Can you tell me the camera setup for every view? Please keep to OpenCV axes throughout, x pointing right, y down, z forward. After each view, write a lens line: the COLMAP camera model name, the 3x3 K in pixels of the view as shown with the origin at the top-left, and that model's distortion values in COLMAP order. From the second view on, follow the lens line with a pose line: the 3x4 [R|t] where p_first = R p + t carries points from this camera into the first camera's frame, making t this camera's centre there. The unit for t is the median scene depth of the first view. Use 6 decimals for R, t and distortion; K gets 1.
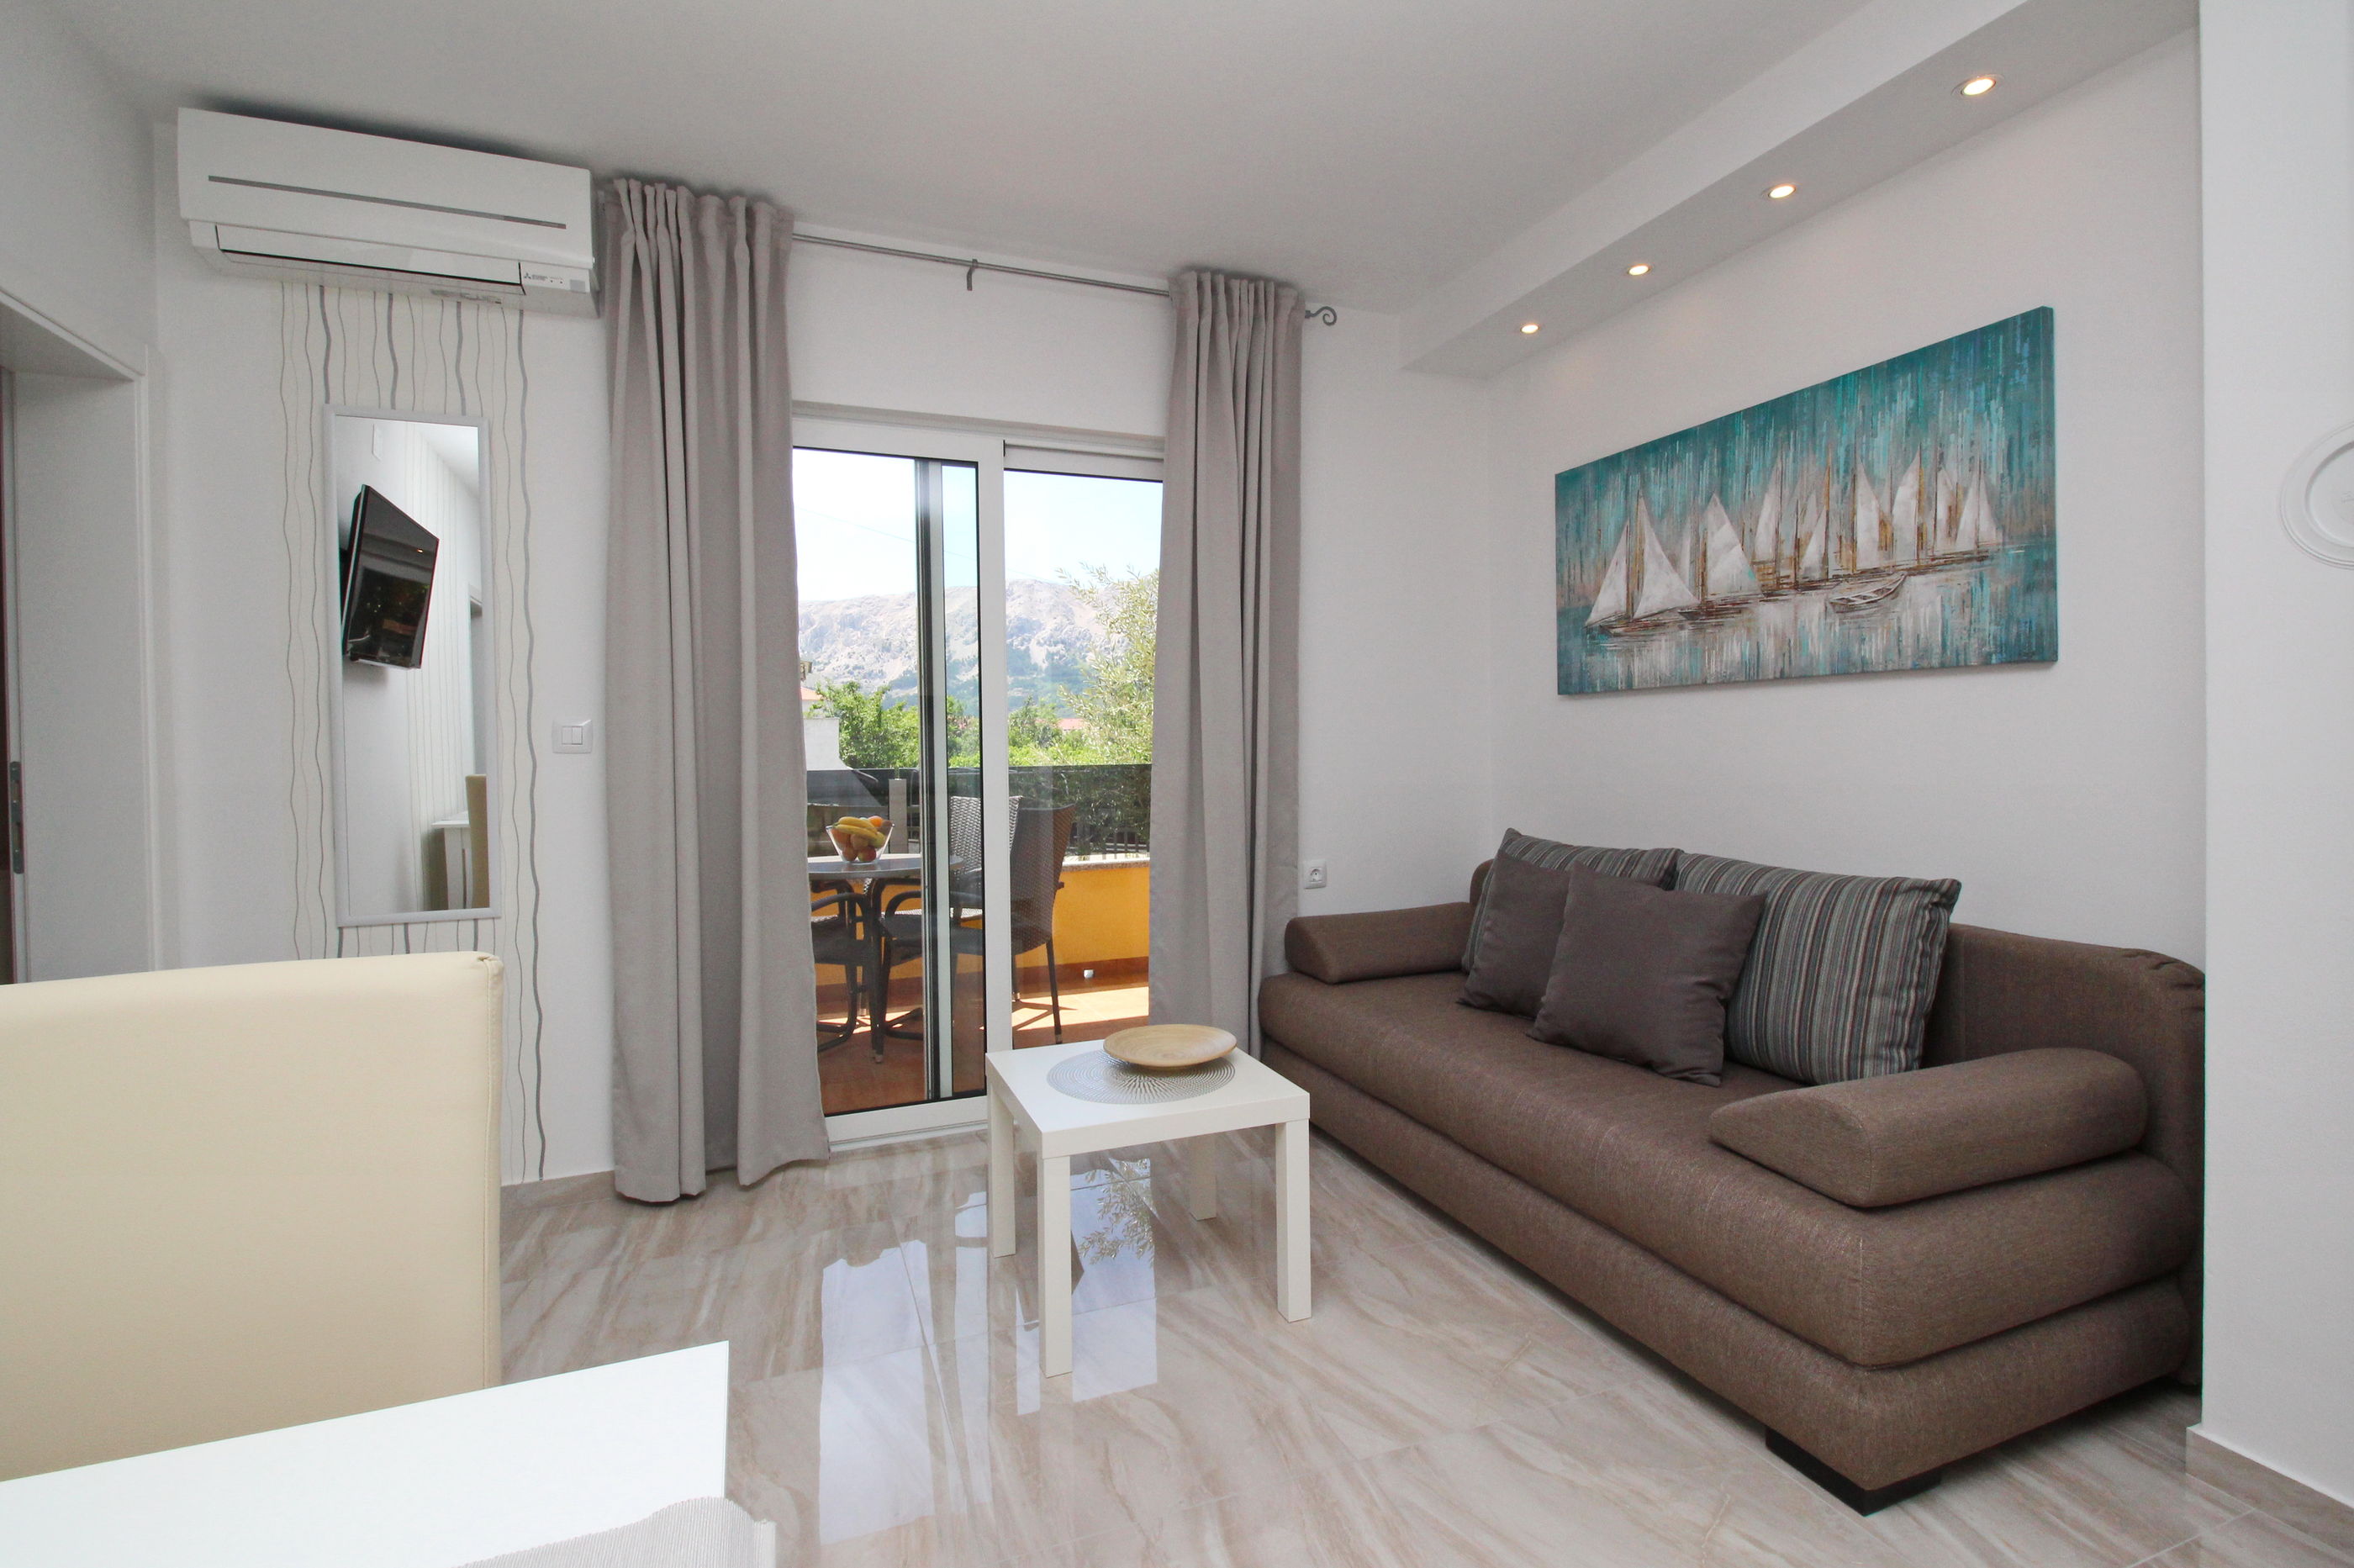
lens RADIAL K [[1067.3, 0, 1169.7], [0, 1067.3, 758.6], [0, 0, 1]] dist [0.002681, -0.008232]
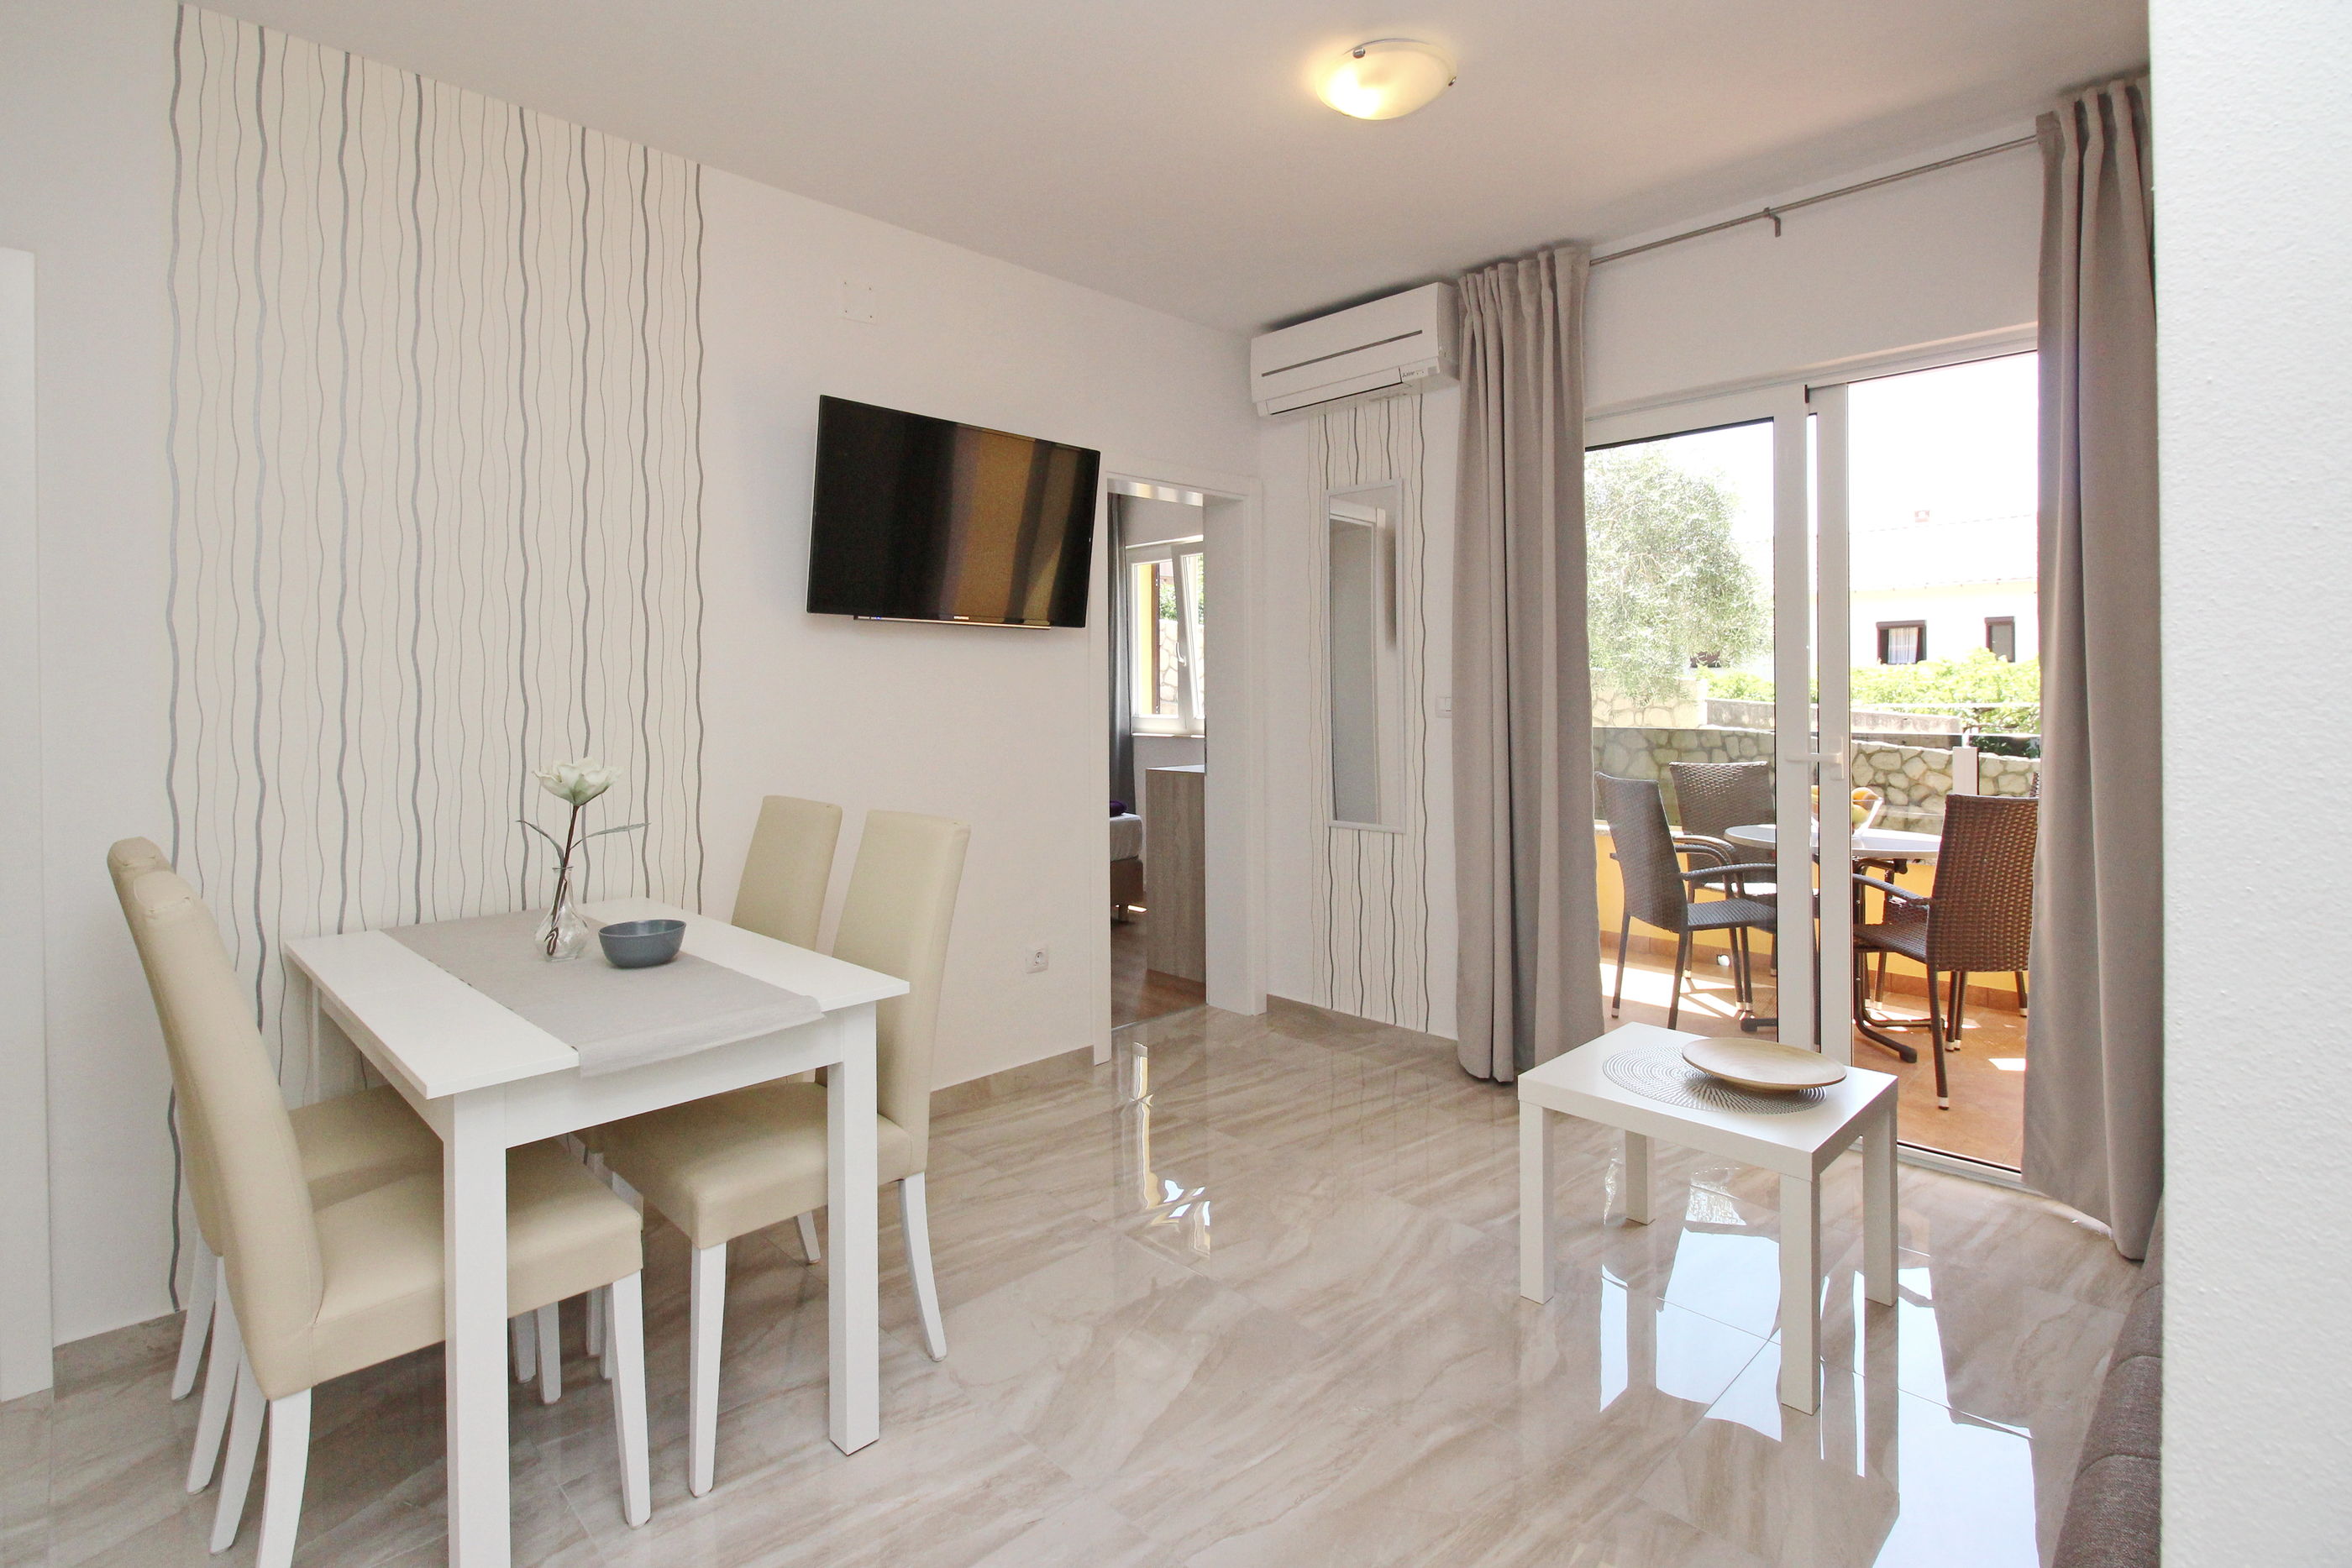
lens RADIAL K [[1130.0, 0, 1176.4], [0, 1130.0, 692.5], [0, 0, 1]] dist [0.000552, -0.000008]
pose [[0.399766, 0.009699, -0.916566, 0.620378], [-0.012351, 0.999910, 0.005194, -0.042134], [0.916534, 0.009244, 0.399850, 0.140815]]
